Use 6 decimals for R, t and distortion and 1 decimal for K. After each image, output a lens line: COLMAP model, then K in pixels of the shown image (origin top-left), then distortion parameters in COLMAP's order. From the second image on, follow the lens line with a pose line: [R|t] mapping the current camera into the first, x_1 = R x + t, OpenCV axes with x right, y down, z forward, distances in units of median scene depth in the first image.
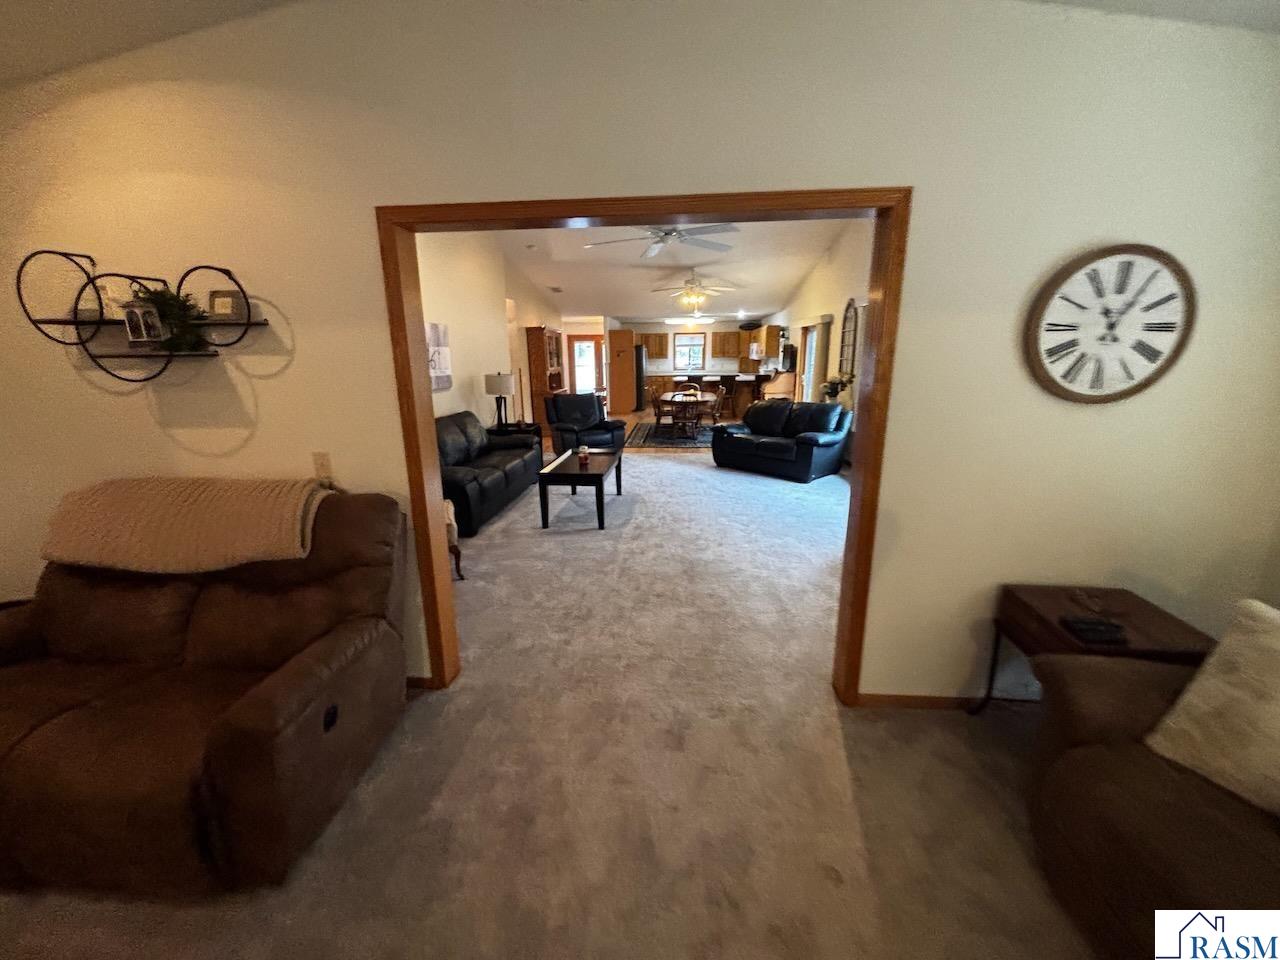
lens RADIAL K [[511.3, 0, 640.2], [0, 511.3, 477.8], [0, 0, 1]] dist [0.000503, -0.000362]
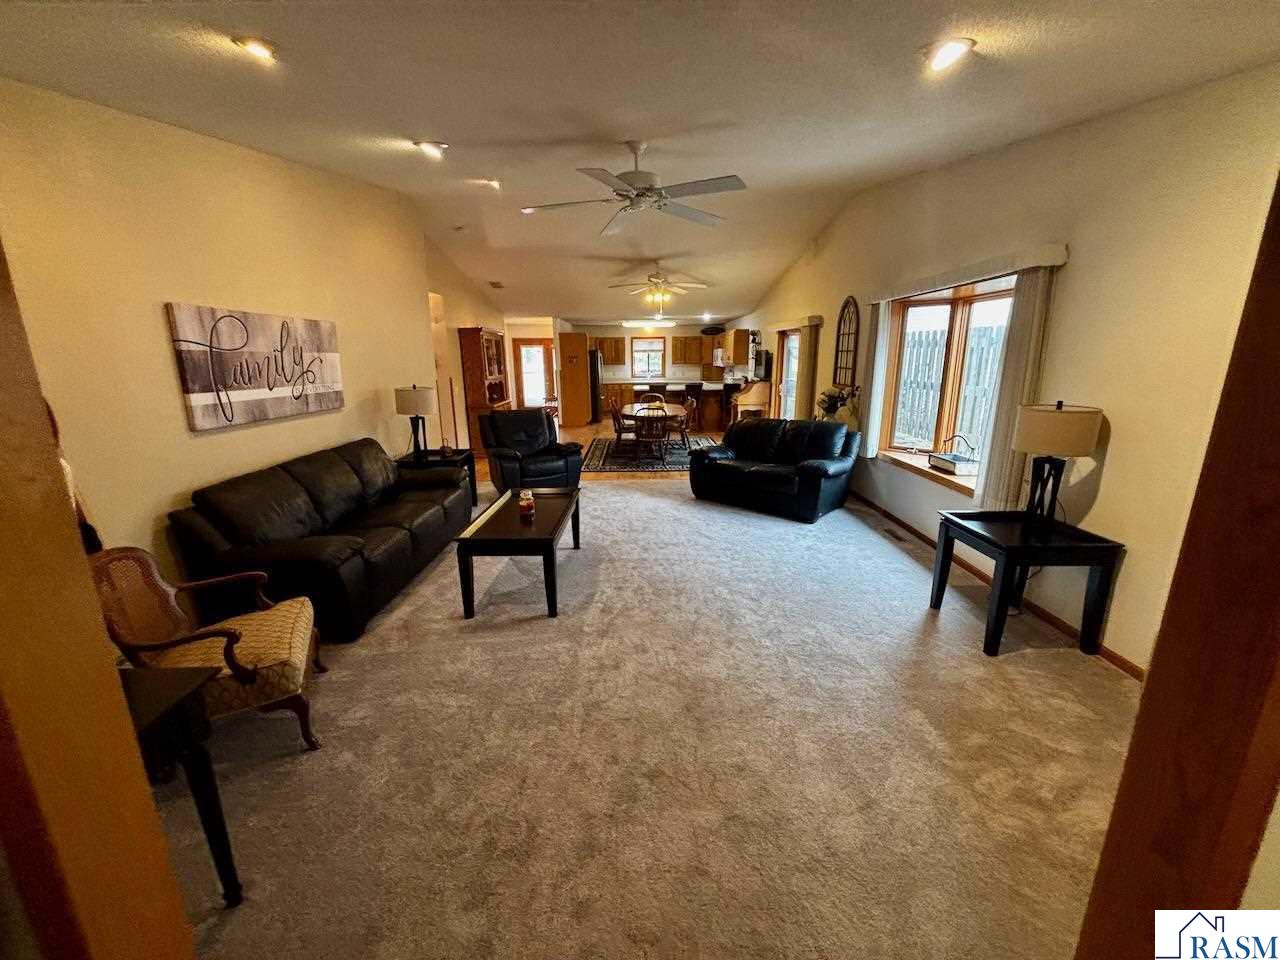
lens RADIAL K [[511.3, 0, 640.2], [0, 511.3, 477.8], [0, 0, 1]] dist [0.000503, -0.000362]
pose [[0.995762, -0.017216, 0.090339, -0.008221], [0.018094, 0.999797, -0.008914, -0.035553], [-0.090167, 0.010511, 0.995871, 0.137916]]
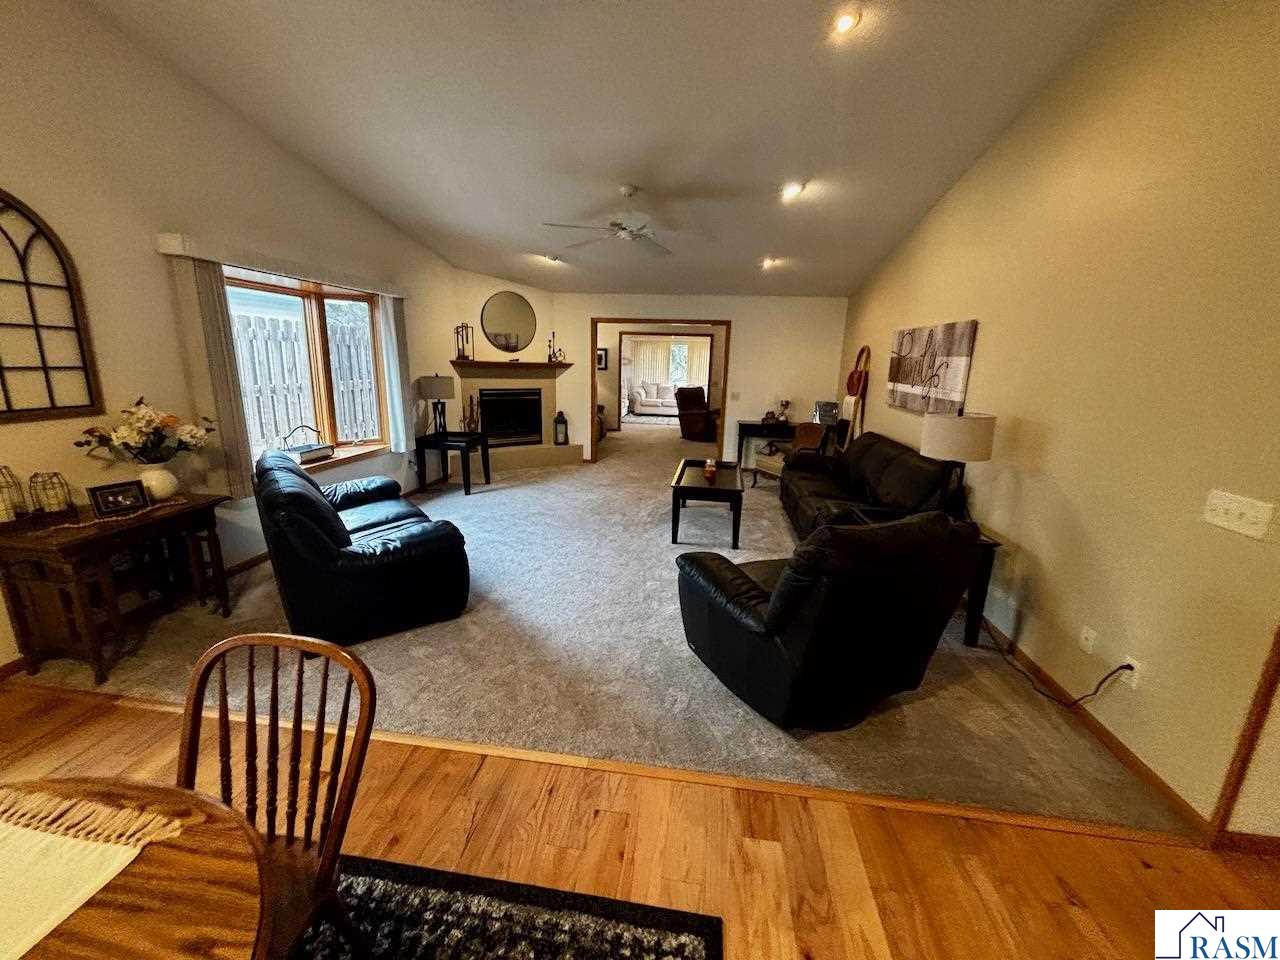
lens RADIAL K [[512.3, 0, 637.6], [0, 512.3, 479.5], [0, 0, 1]] dist [0.001774, -0.000034]
pose [[-0.998592, -0.025167, 0.046688, -0.012075], [-0.001313, 0.891715, 0.452595, -0.235163], [-0.053023, 0.451897, -0.890493, 0.963439]]
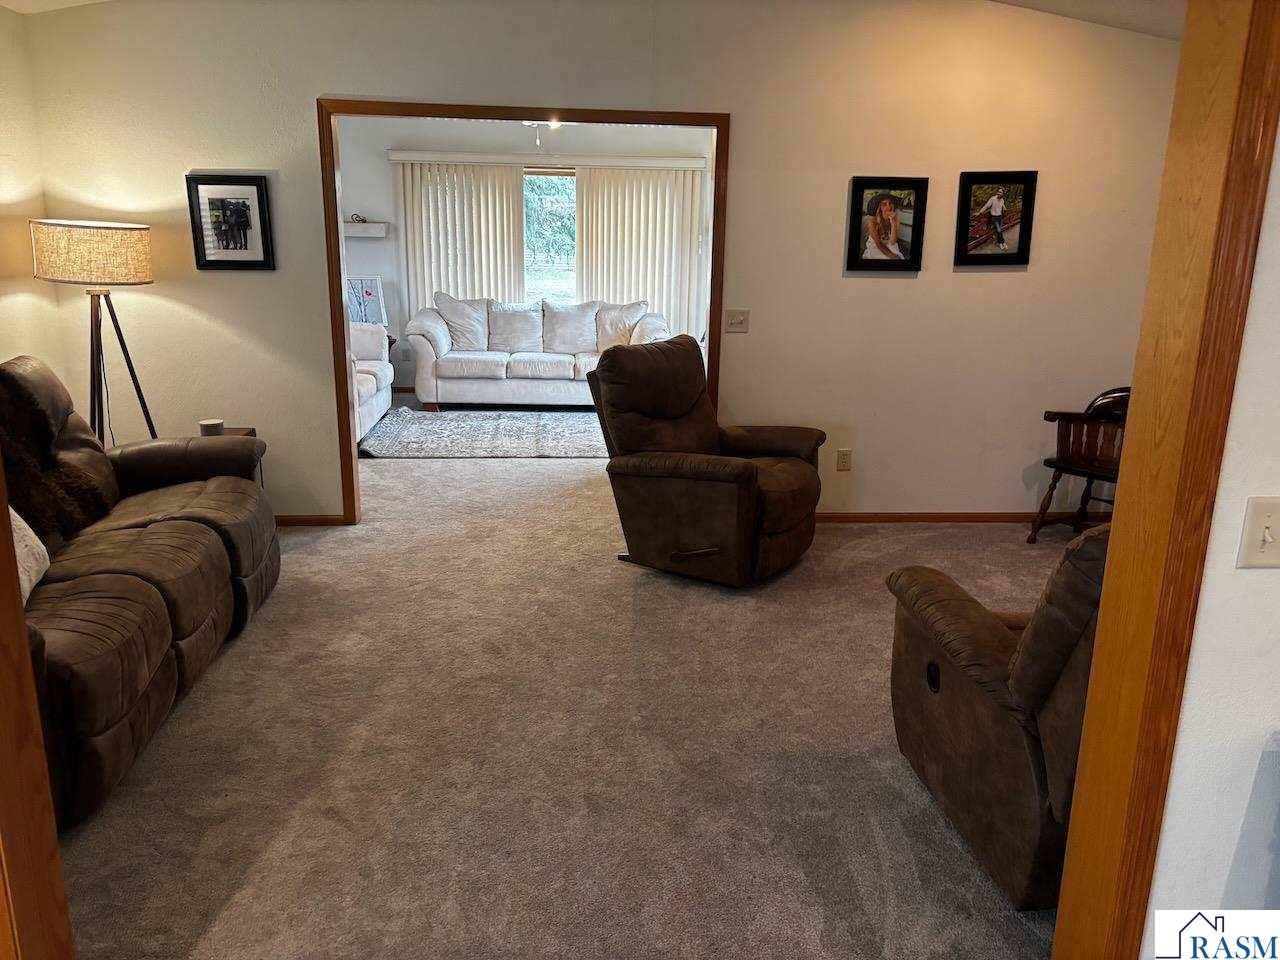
lens RADIAL K [[969.4, 0, 640.4], [0, 969.4, 474.2], [0, 0, 1]] dist [0.008393, -0.002087]
pose [[-0.987142, 0.035868, -0.155768, 0.012341], [-0.042086, 0.881793, 0.469755, -0.087791], [0.154204, 0.470271, -0.868946, 0.360683]]
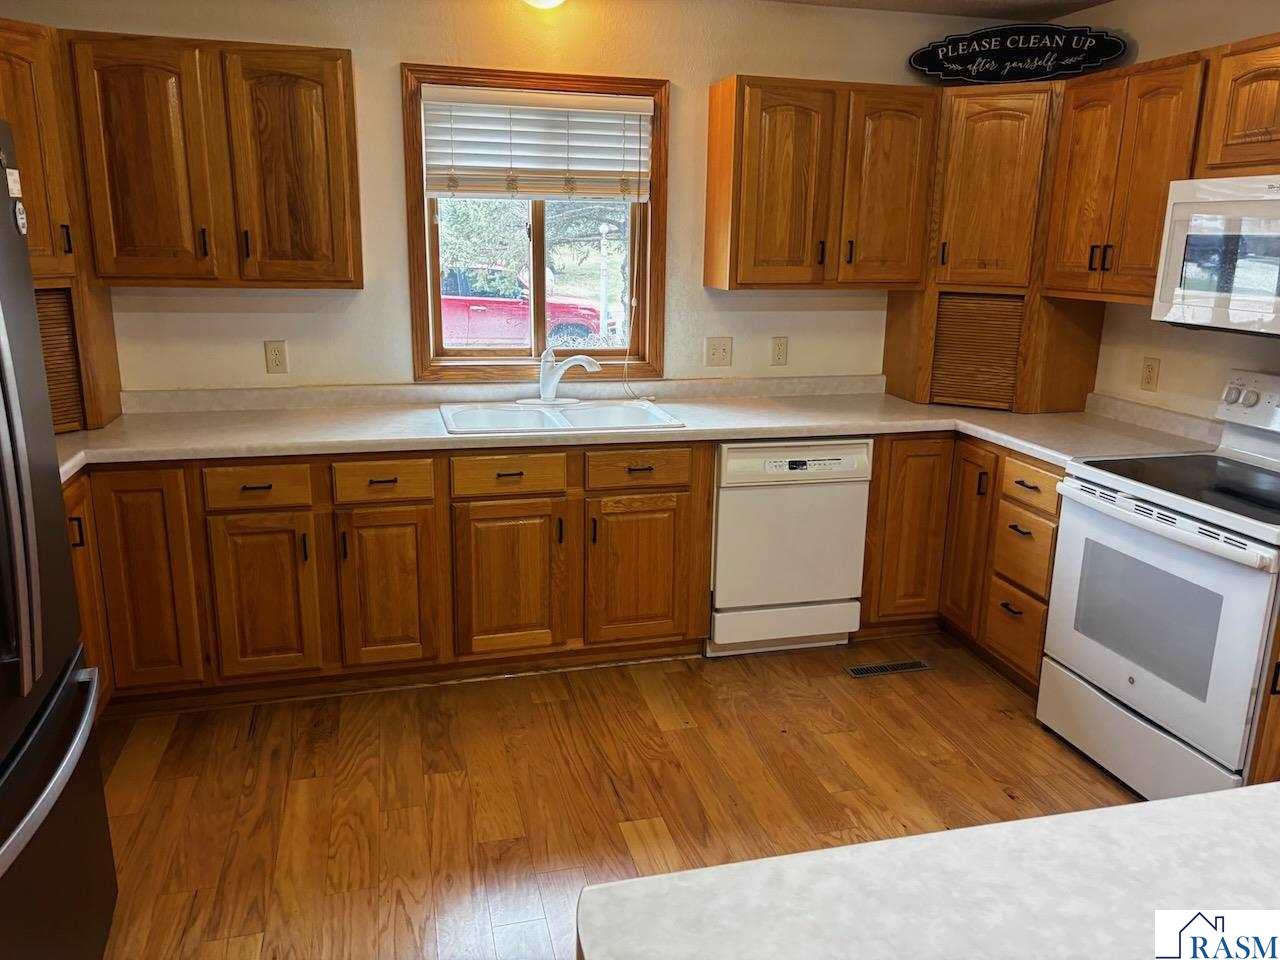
lens RADIAL K [[953.1, 0, 646.3], [0, 953.1, 466.0], [0, 0, 1]] dist [0.014197, 0.002929]
pose [[0.939862, -0.050335, 0.337824, 0.066186], [0.048430, 0.998727, 0.014071, -0.315517], [-0.338102, 0.003136, 0.941104, 1.269430]]
